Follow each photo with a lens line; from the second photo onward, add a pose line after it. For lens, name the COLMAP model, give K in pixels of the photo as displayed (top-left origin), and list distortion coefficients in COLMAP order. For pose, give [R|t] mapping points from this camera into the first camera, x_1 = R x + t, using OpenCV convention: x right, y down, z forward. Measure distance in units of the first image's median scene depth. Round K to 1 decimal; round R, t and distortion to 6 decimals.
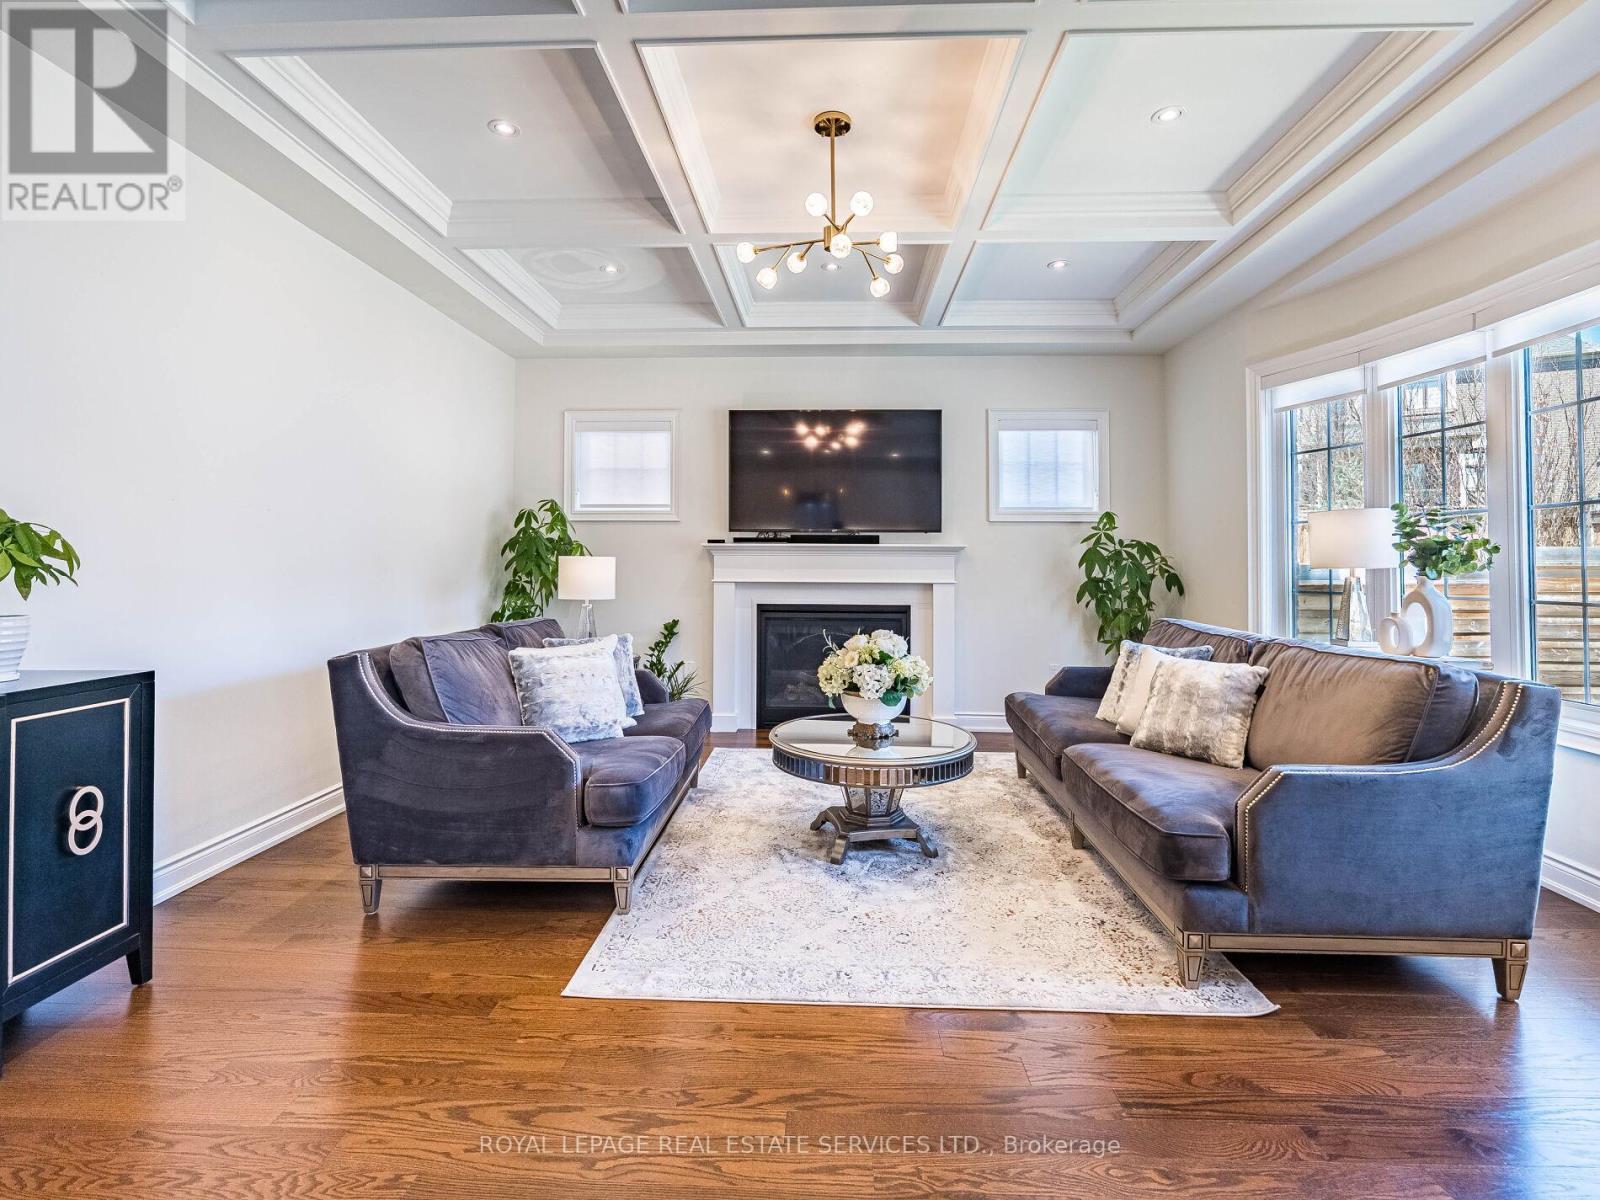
lens RADIAL K [[781.2, 0, 821.1], [0, 781.2, 545.0], [0, 0, 1]] dist [-0.002577, -0.000413]
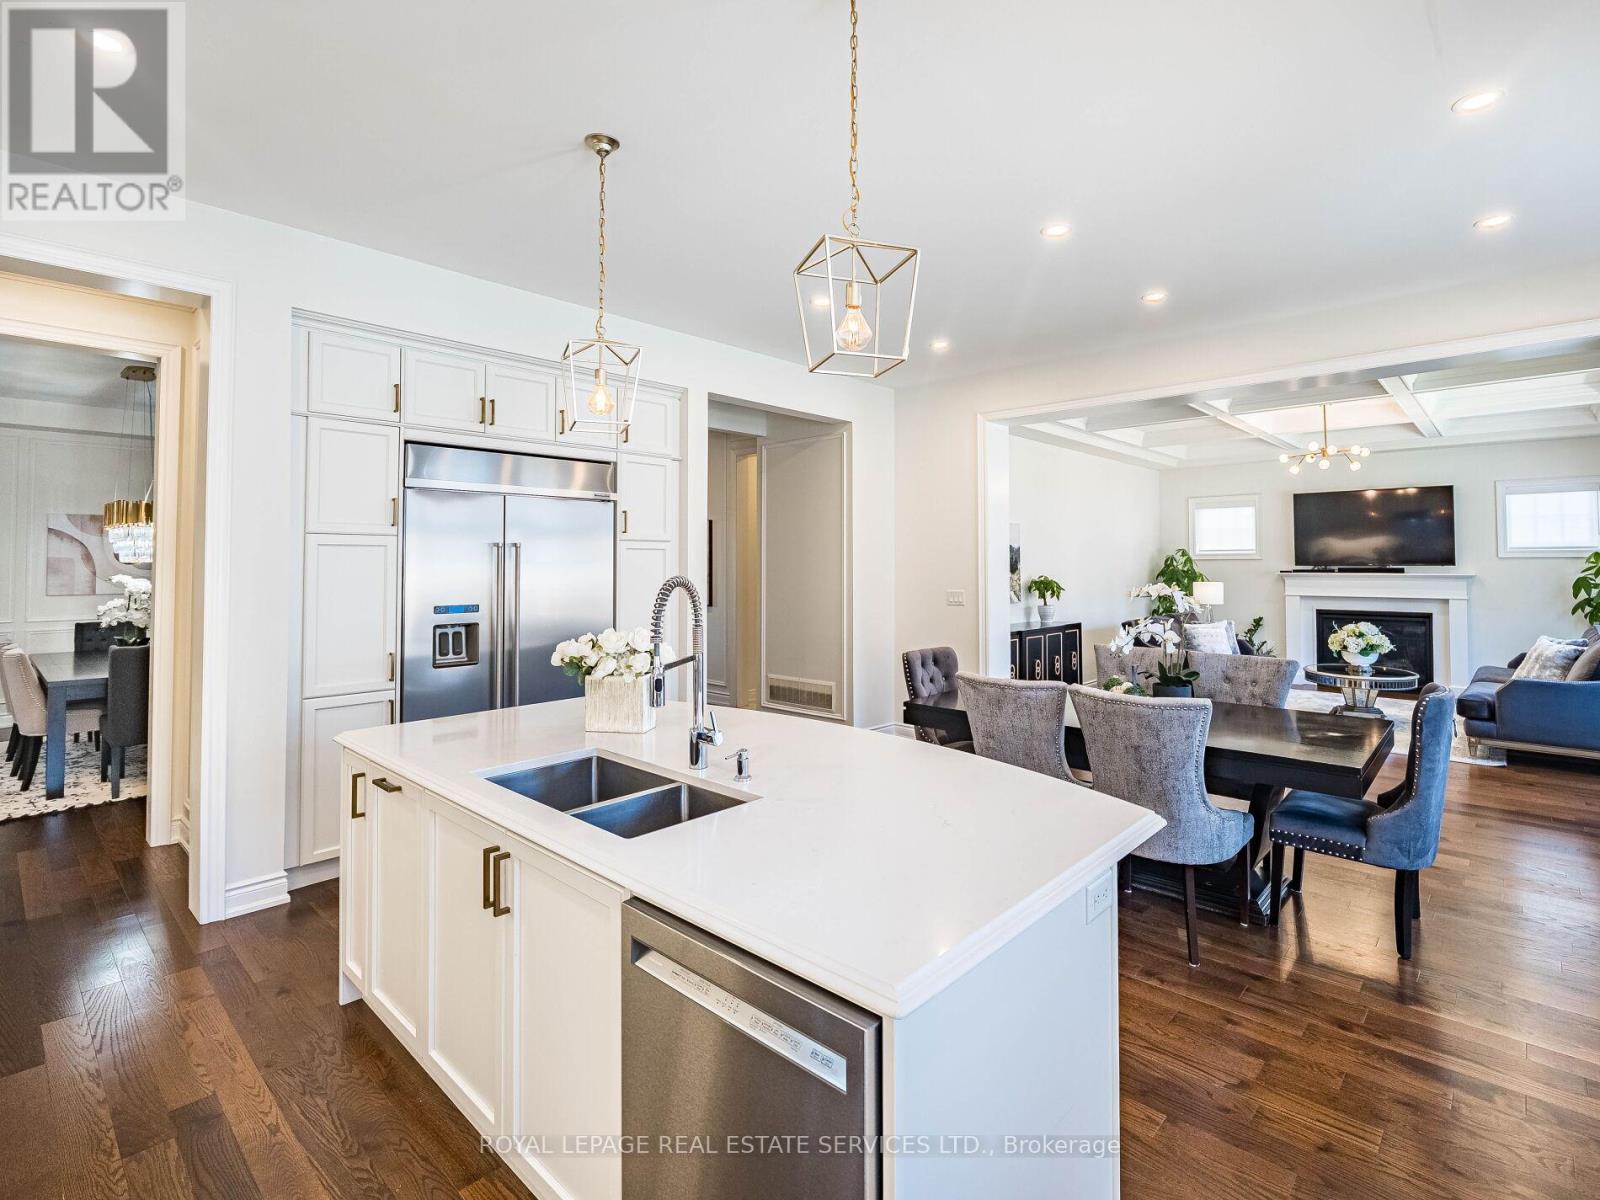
lens RADIAL K [[781.2, 0, 821.1], [0, 781.2, 545.0], [0, 0, 1]] dist [-0.002577, -0.000413]
pose [[0.753765, -0.023434, -0.656726, 0.223248], [0.022465, 0.999699, -0.009888, -0.069794], [0.656760, -0.007300, 0.754064, -0.963009]]
